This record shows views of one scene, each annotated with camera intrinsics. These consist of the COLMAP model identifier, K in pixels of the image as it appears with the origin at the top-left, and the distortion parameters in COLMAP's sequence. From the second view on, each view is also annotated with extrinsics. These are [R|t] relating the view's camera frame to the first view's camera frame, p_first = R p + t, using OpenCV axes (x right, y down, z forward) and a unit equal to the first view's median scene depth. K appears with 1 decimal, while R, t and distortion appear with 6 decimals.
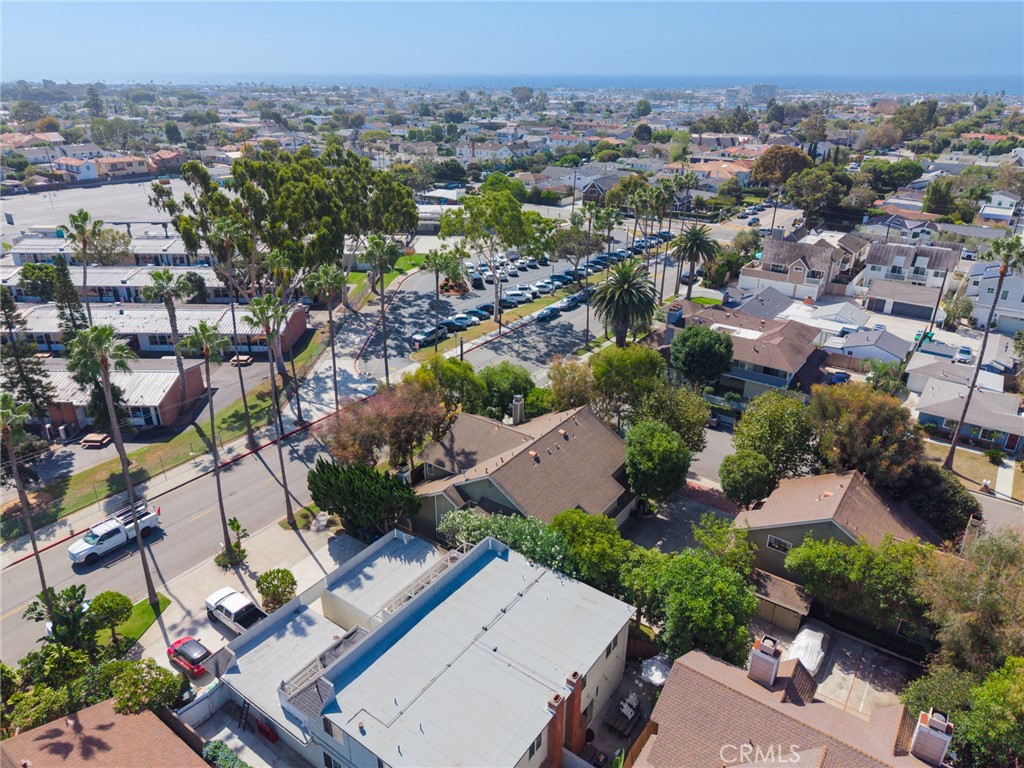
lens RADIAL K [[683.9, 0, 512.0], [0, 683.9, 384.0], [0, 0, 1]] dist [0.049483, -0.063300]
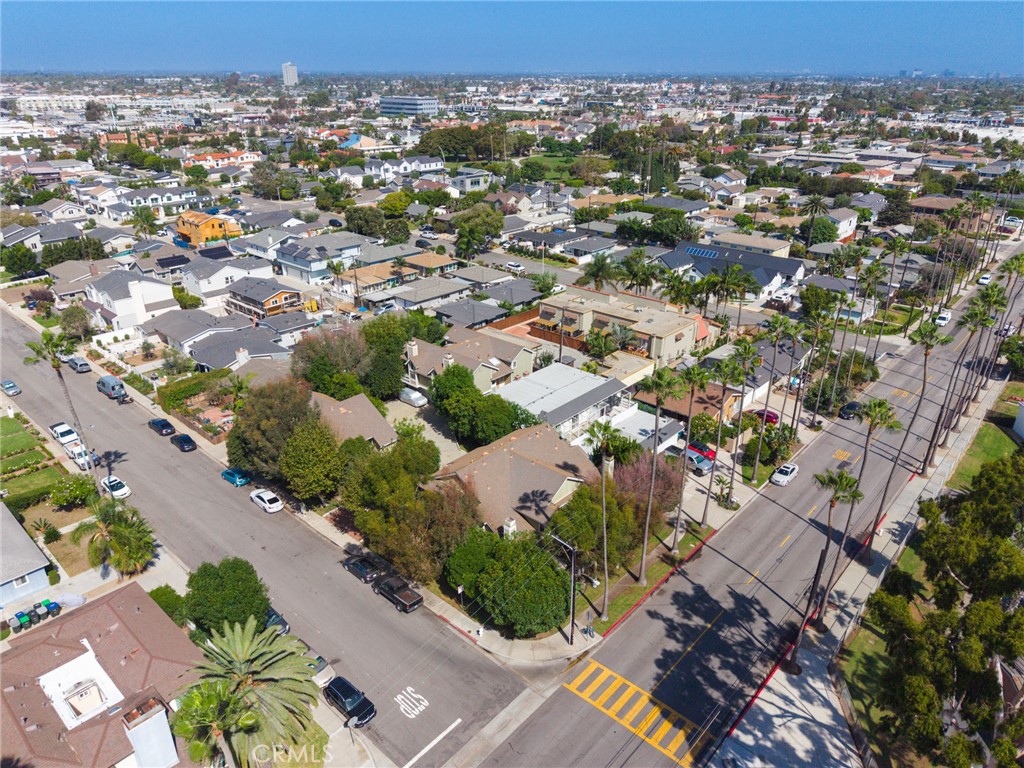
lens RADIAL K [[690.2, 0, 514.1], [0, 690.2, 384.1], [0, 0, 1]] dist [0.092722, -0.140723]
pose [[-0.994602, -0.050032, 0.090904, -0.056297], [0.034958, 0.663285, 0.747550, -0.631151], [-0.097696, 0.746692, -0.657956, 1.141481]]
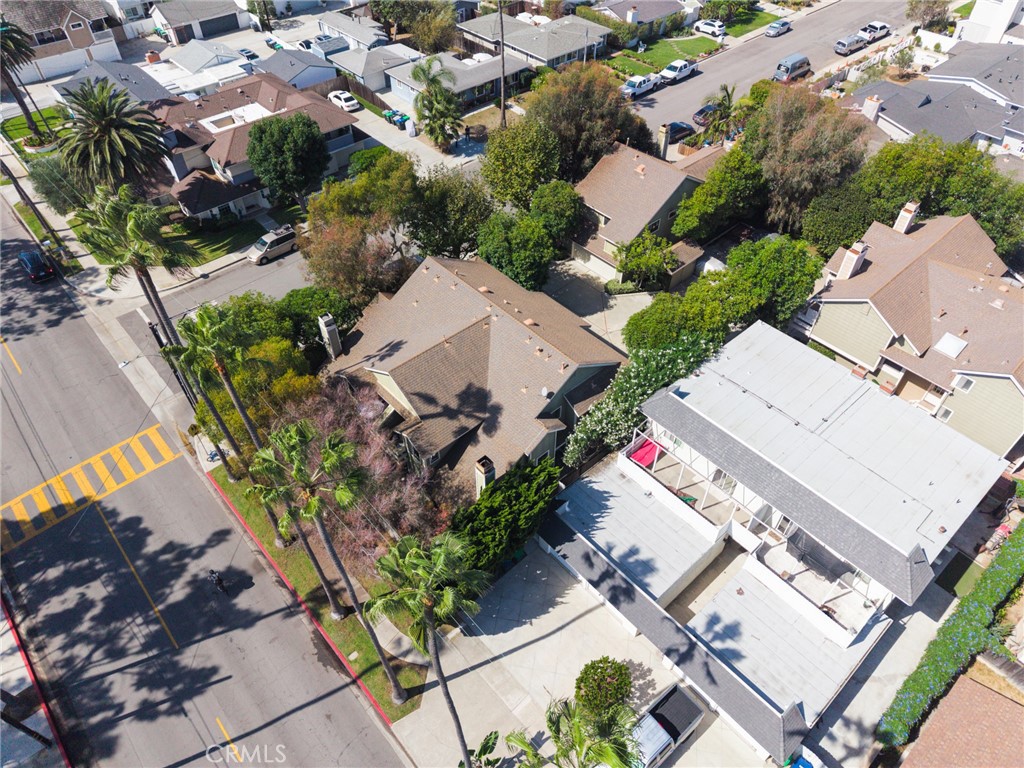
lens RADIAL K [[688.6, 0, 512.0], [0, 688.6, 384.0], [0, 0, 1]] dist [0.017793, -0.016445]
pose [[0.213180, -0.703997, 0.677453, -0.350129], [0.403772, 0.694890, 0.595060, -0.204326], [-0.889676, 0.146682, 0.432391, 0.424540]]
